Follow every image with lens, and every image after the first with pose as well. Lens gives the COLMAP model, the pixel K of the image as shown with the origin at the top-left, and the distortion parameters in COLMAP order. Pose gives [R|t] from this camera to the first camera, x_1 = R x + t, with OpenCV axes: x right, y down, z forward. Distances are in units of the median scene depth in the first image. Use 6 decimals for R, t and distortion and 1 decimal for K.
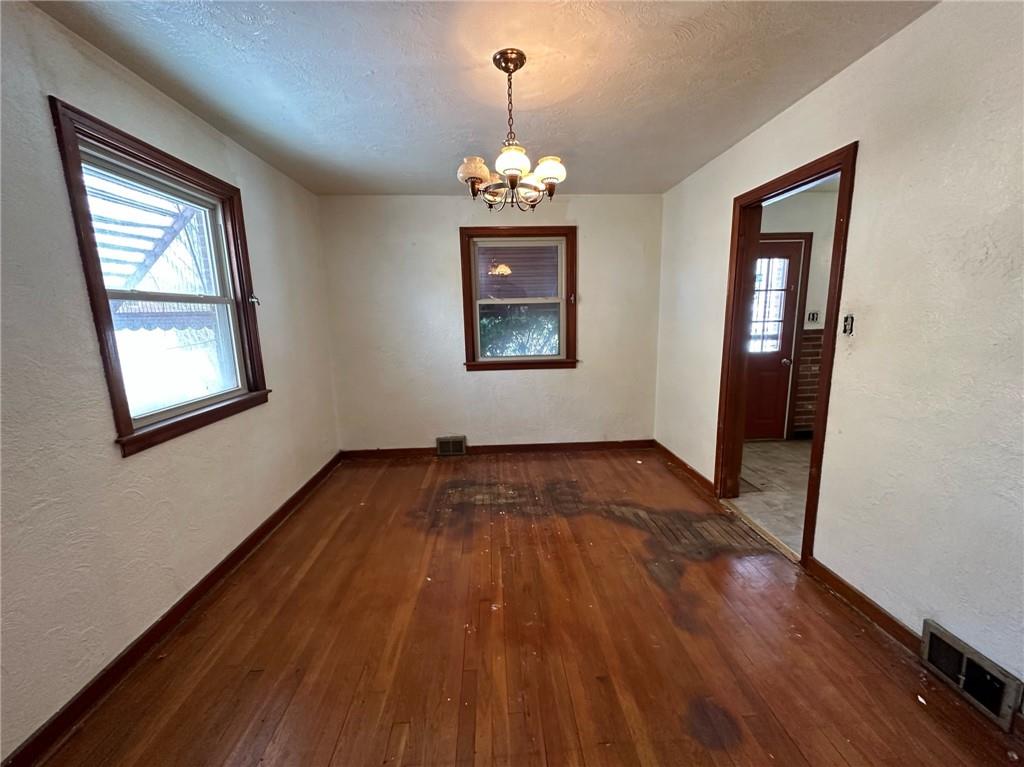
lens RADIAL K [[409.1, 0, 514.0], [0, 409.1, 385.6], [0, 0, 1]] dist [0.000380, -0.000184]
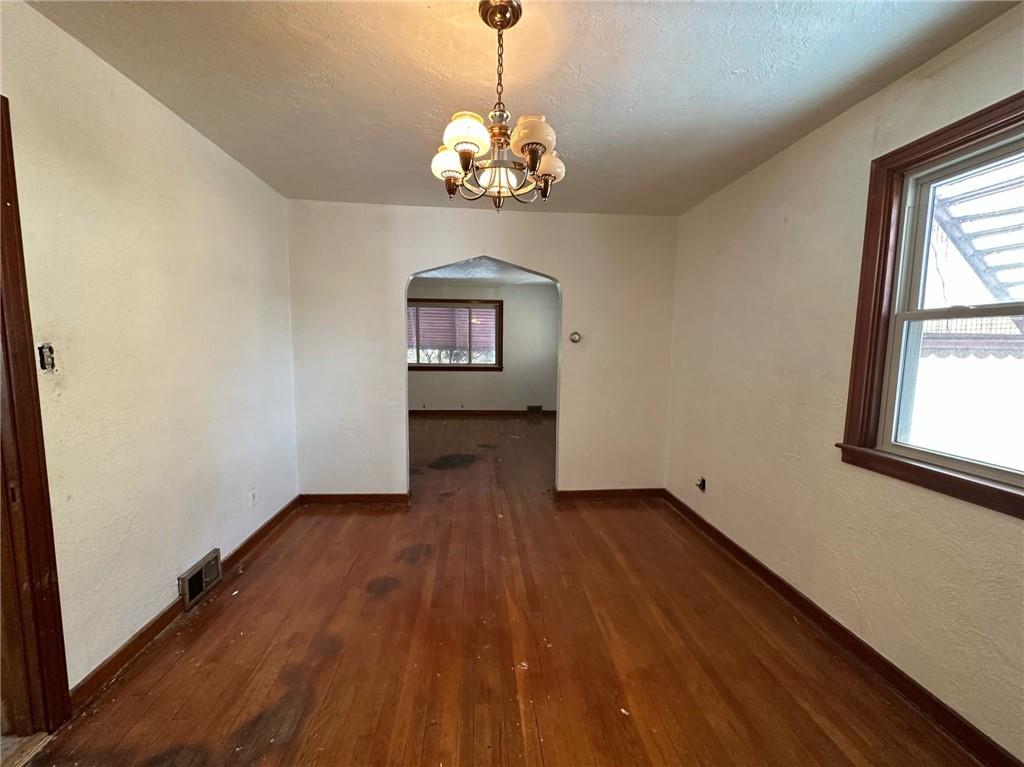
lens RADIAL K [[409.1, 0, 514.0], [0, 409.1, 385.6], [0, 0, 1]] dist [0.000380, -0.000184]
pose [[-0.999328, 0.012817, -0.034328, -0.002059], [0.003022, 0.962468, 0.271380, -0.300011], [0.036517, 0.271094, -0.961860, 1.772039]]
